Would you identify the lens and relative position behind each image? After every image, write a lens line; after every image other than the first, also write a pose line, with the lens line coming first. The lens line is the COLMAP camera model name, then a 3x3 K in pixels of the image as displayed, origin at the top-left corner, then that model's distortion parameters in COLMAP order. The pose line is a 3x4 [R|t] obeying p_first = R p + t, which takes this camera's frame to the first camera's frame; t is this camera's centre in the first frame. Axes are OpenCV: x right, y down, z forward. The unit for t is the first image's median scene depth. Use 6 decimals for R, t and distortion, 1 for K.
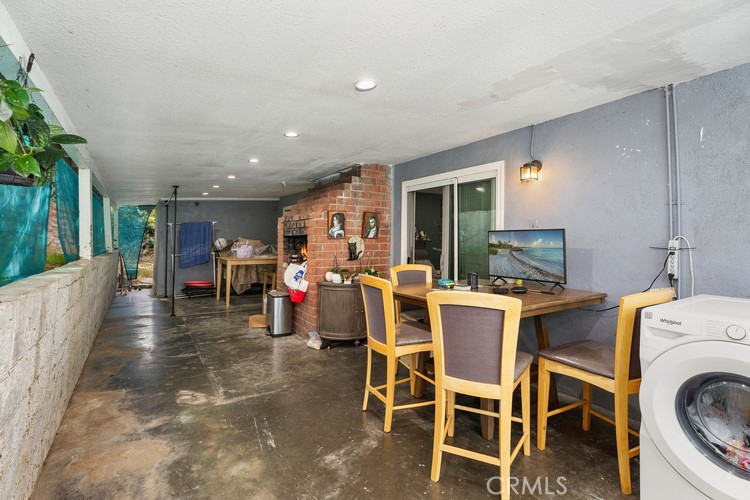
lens RADIAL K [[355.7, 0, 364.3], [0, 355.7, 225.5], [0, 0, 1]] dist [-0.004018, -0.001252]
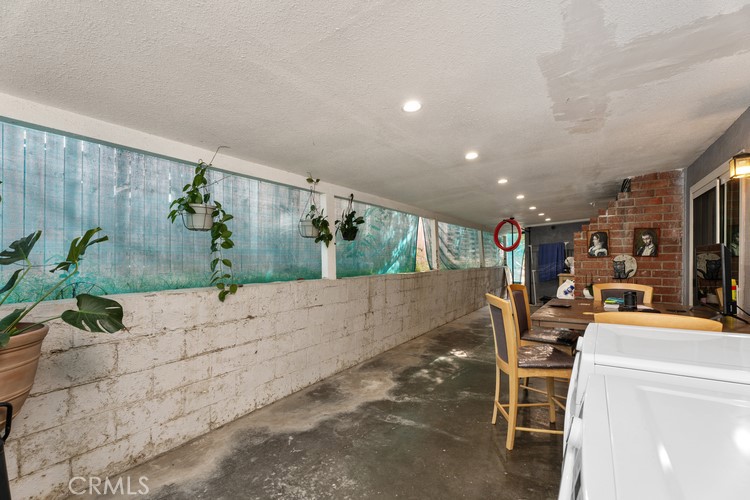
lens RADIAL K [[334.3, 0, 374.4], [0, 334.3, 255.4], [0, 0, 1]] dist [-0.000167, 0.000057]
pose [[0.414883, -0.011421, -0.909803, 0.520932], [0.038762, 0.999235, 0.005132, 0.002027], [0.909049, -0.037395, 0.415009, 0.005713]]
